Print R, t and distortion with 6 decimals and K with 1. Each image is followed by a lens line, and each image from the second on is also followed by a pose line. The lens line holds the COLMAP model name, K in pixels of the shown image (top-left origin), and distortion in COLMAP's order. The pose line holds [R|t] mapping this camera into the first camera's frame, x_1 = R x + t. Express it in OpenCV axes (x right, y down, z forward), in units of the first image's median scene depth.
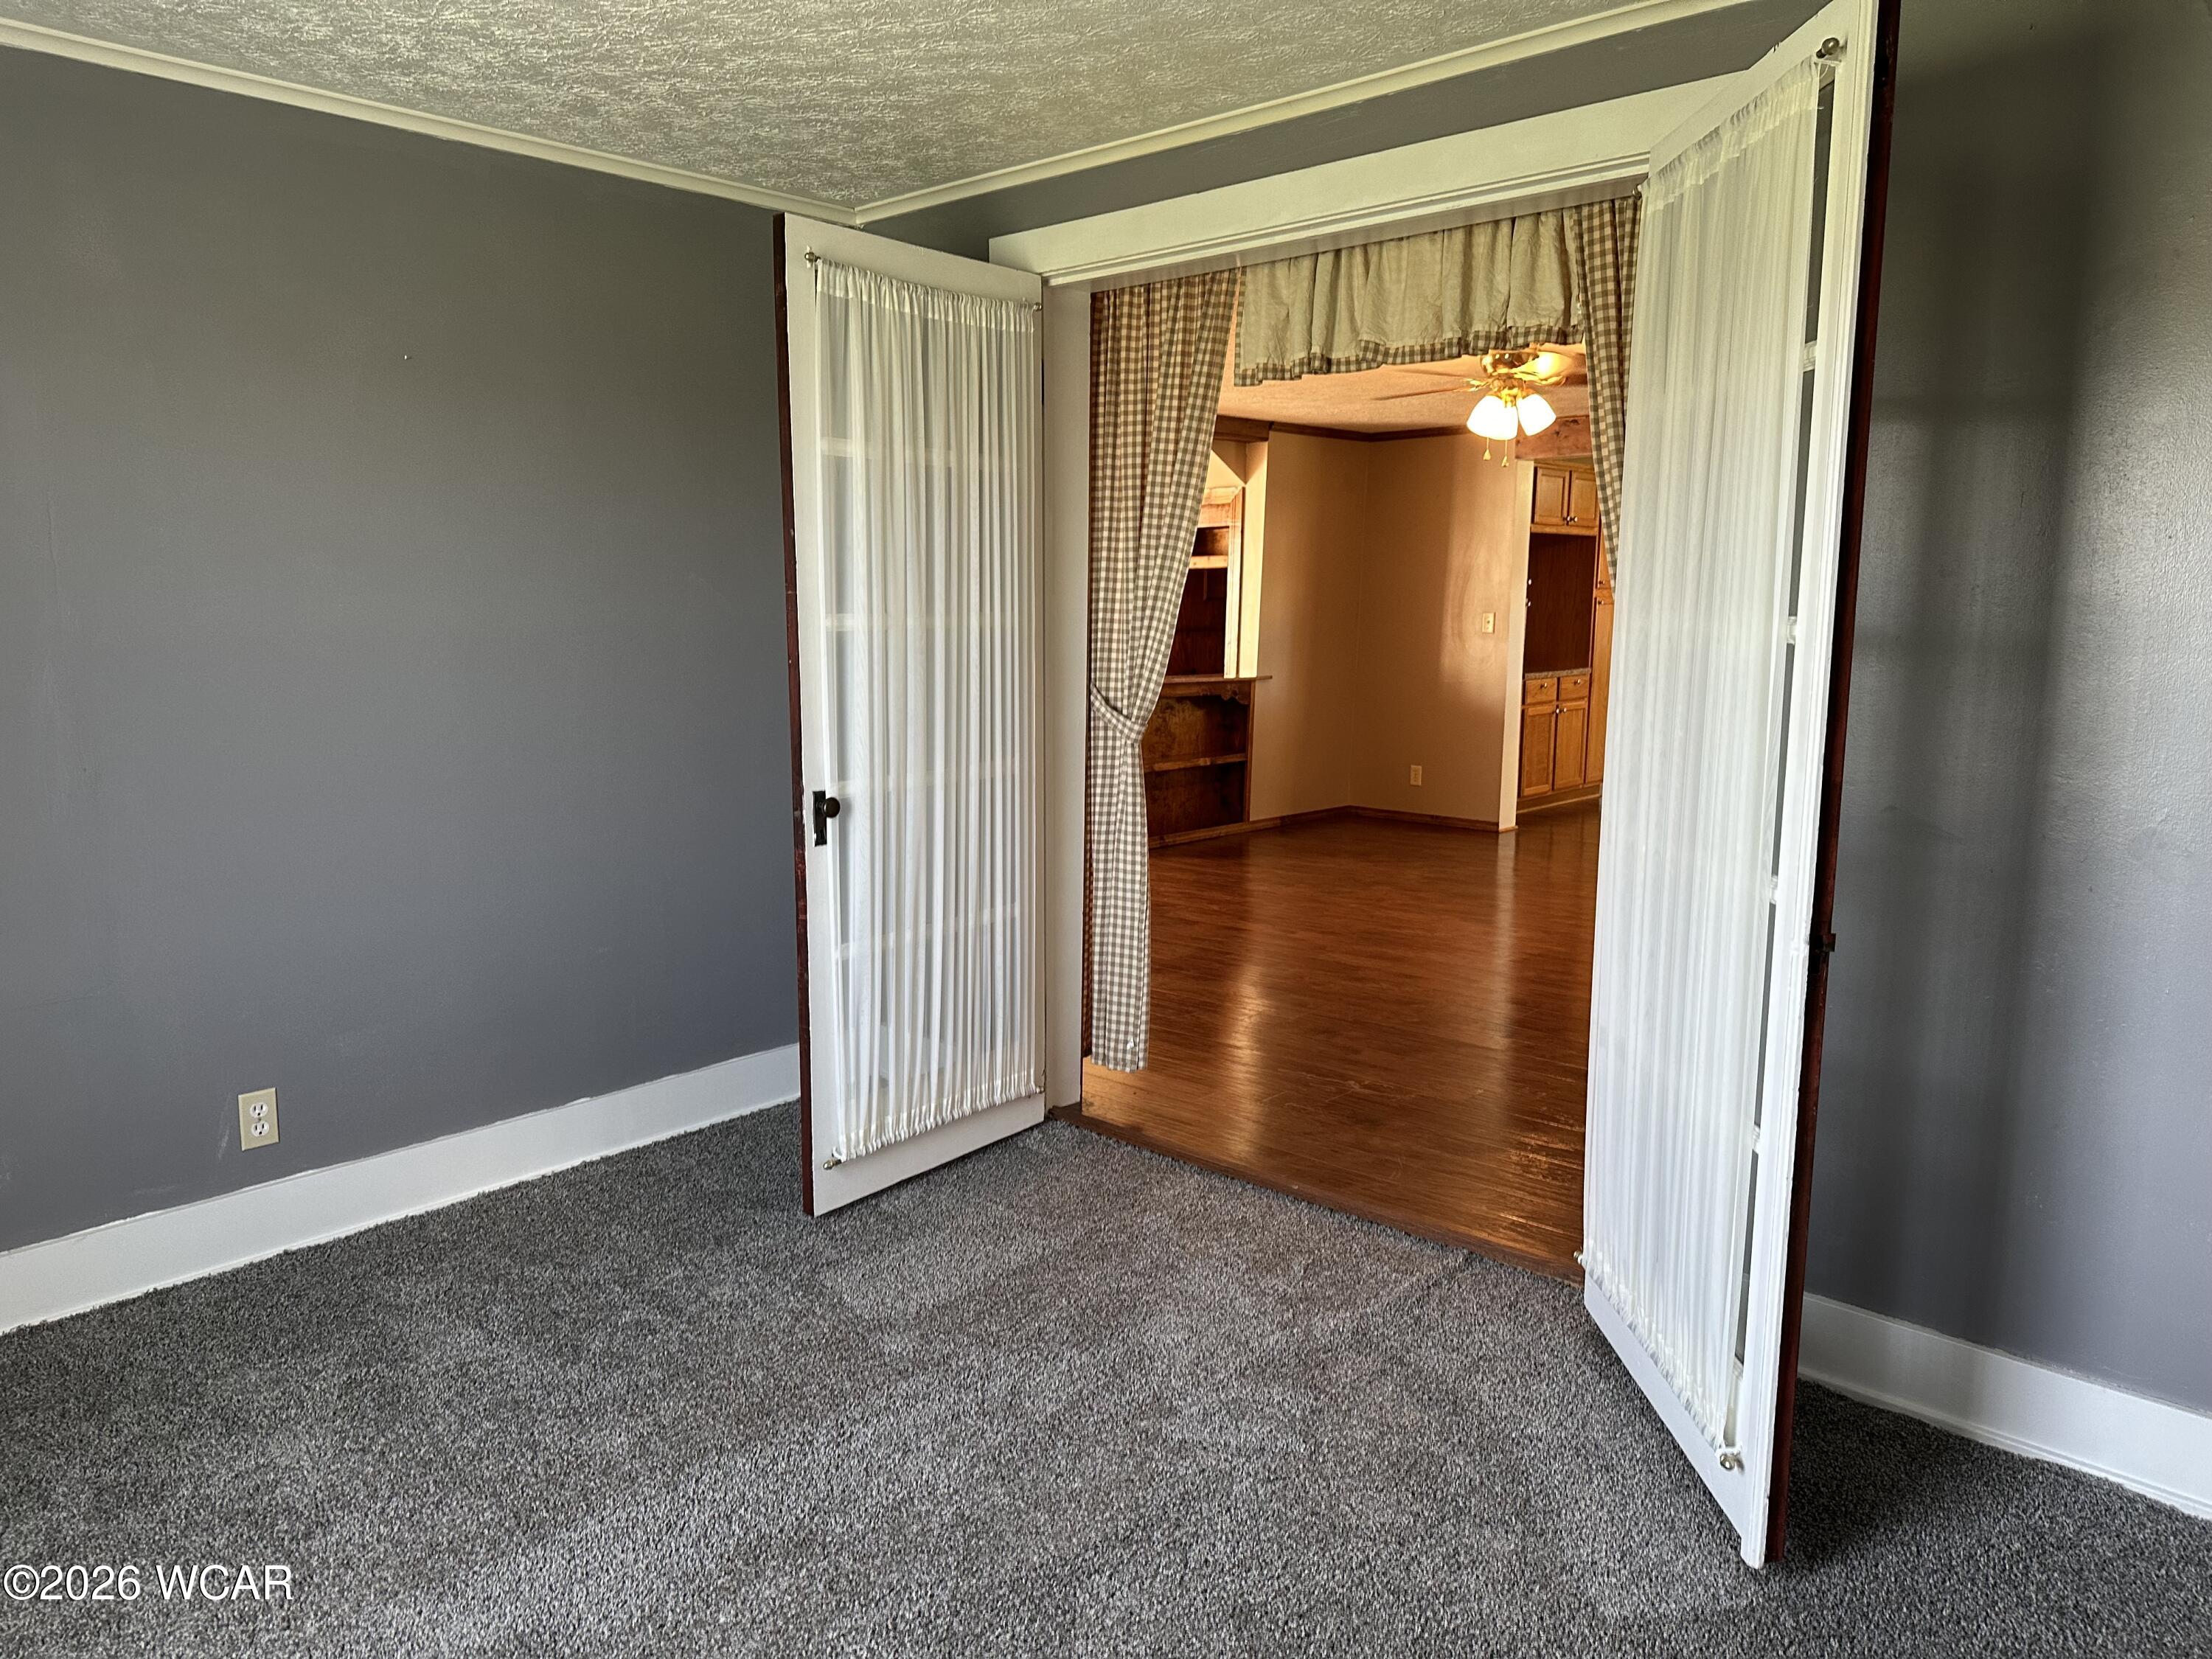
lens RADIAL K [[1544.3, 0, 1108.3], [0, 1544.3, 834.7], [0, 0, 1]] dist [0.161929, -0.289459]
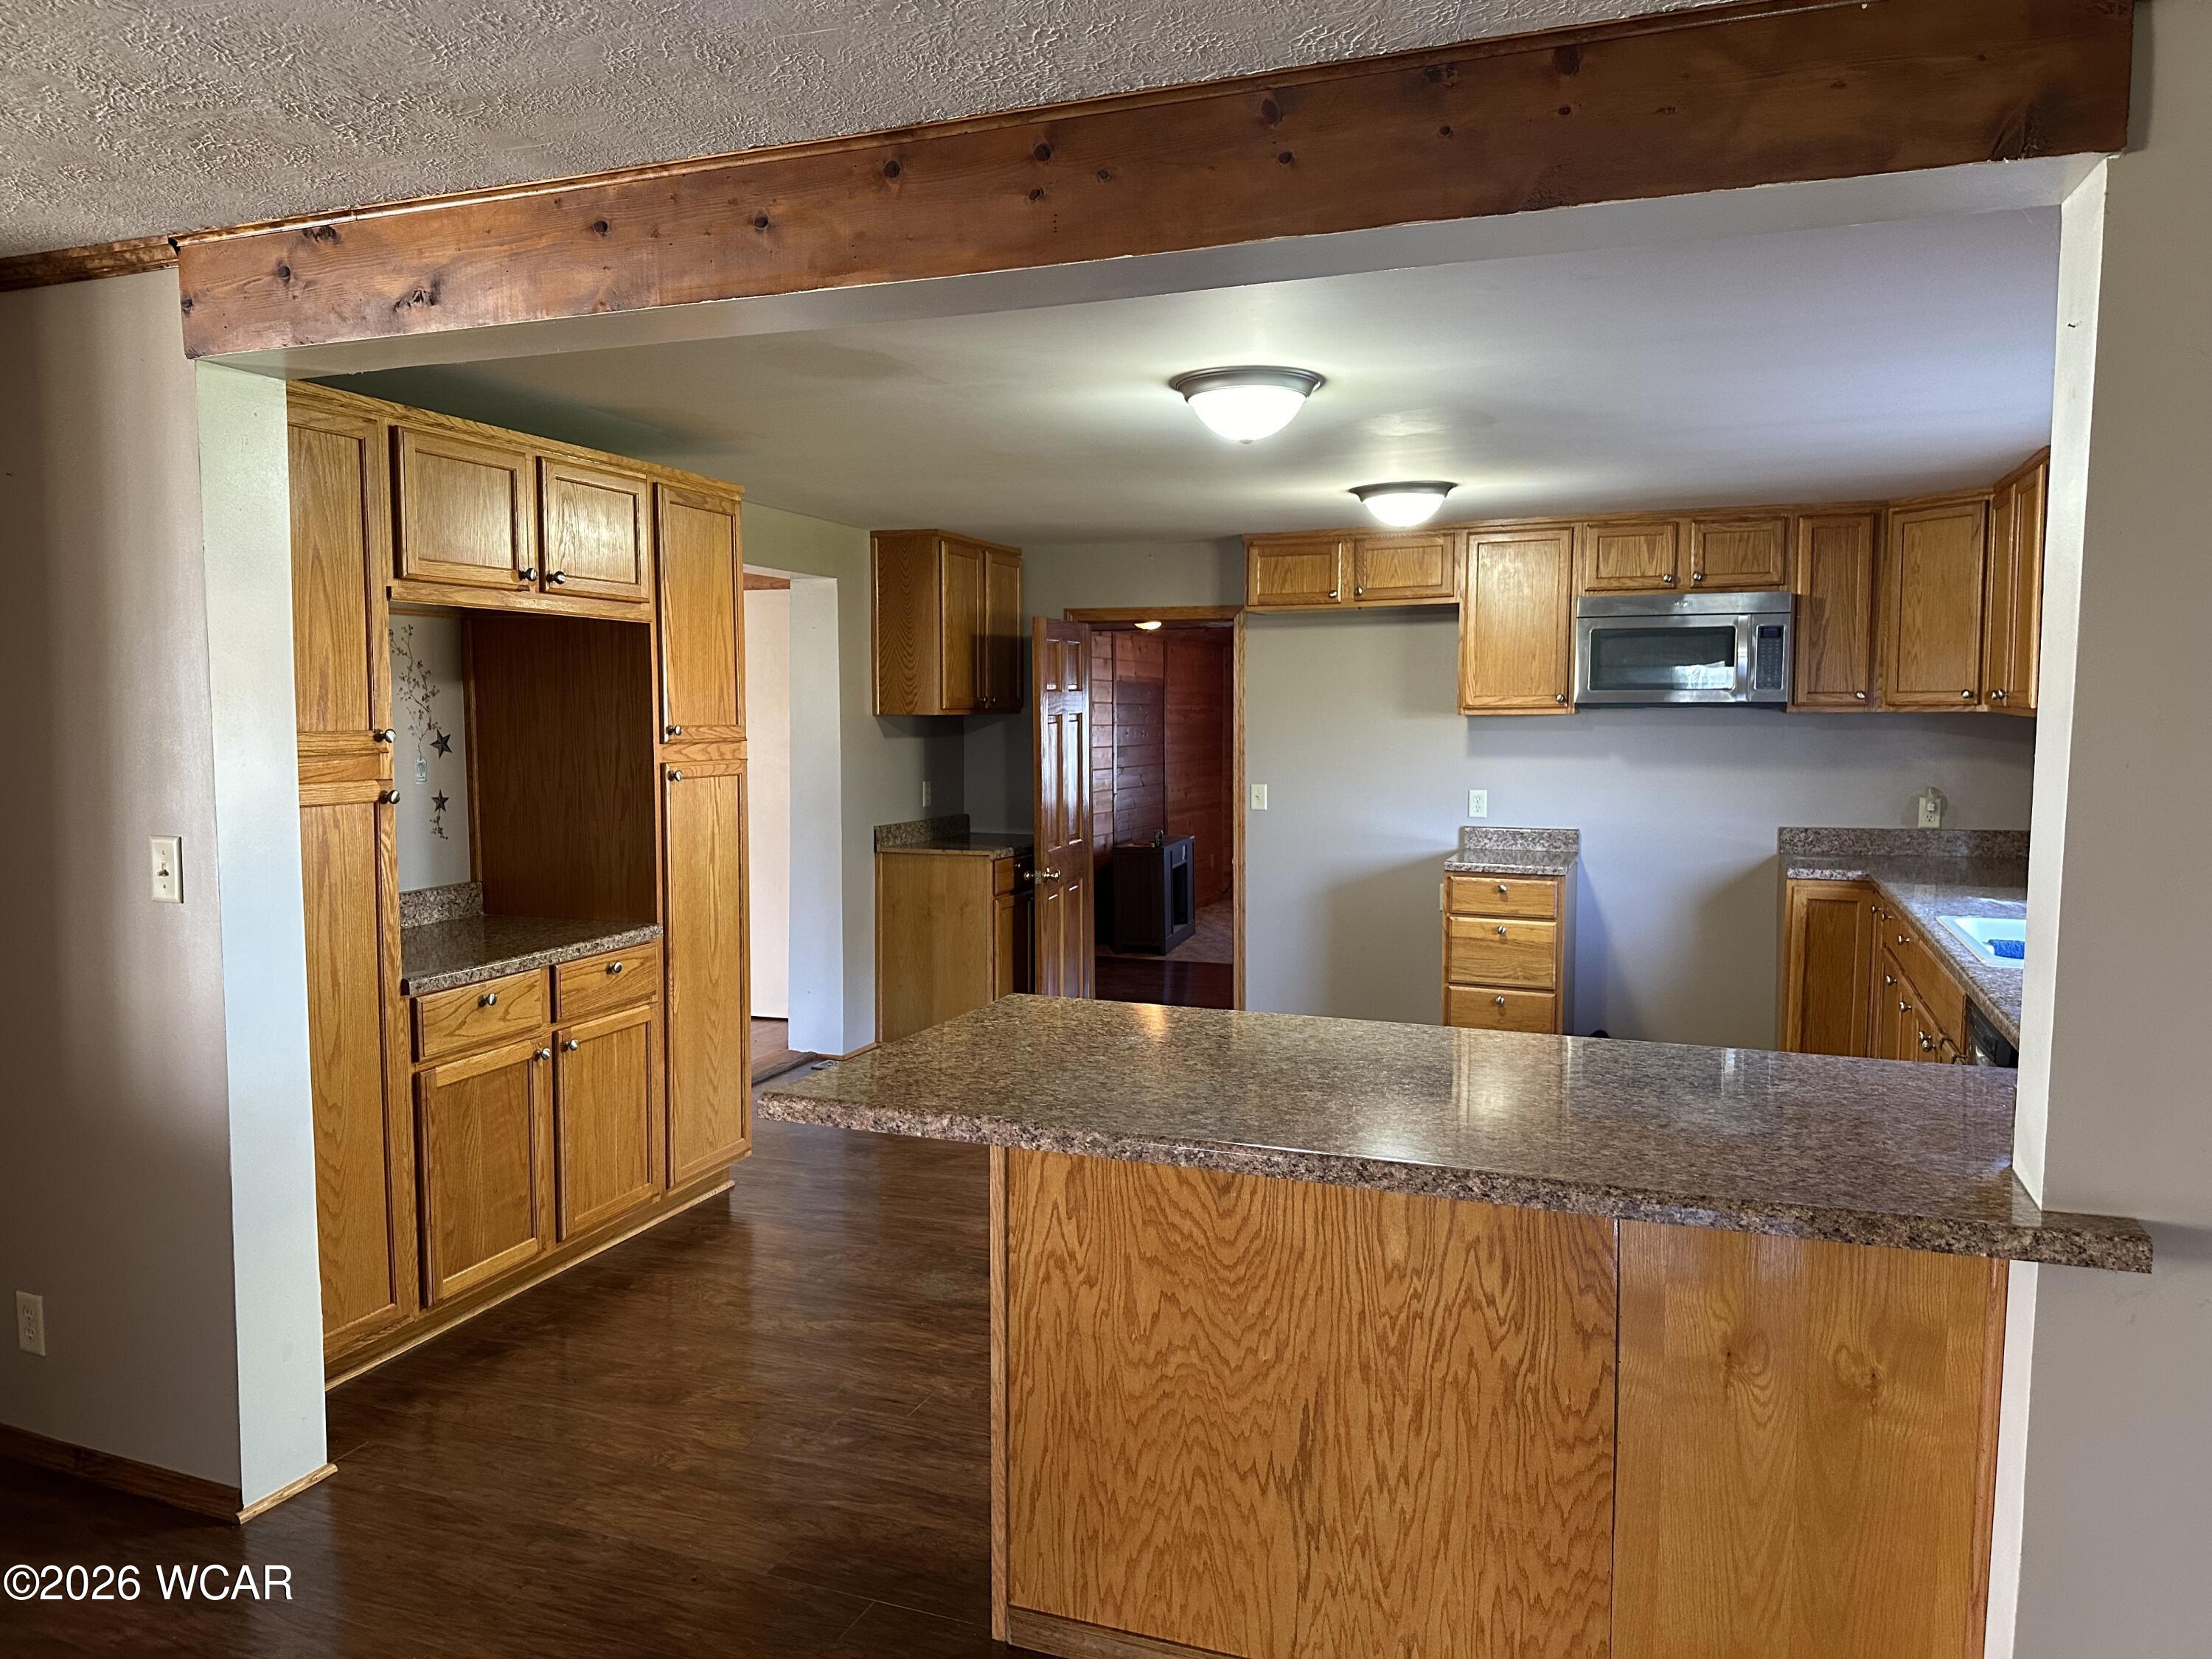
lens RADIAL K [[1544.3, 0, 1108.3], [0, 1544.3, 834.7], [0, 0, 1]] dist [0.161929, -0.289459]
pose [[0.930975, -0.028602, 0.363962, 0.278105], [0.054248, 0.996697, -0.060436, -0.102872], [-0.361031, 0.076009, 0.929451, 0.576928]]
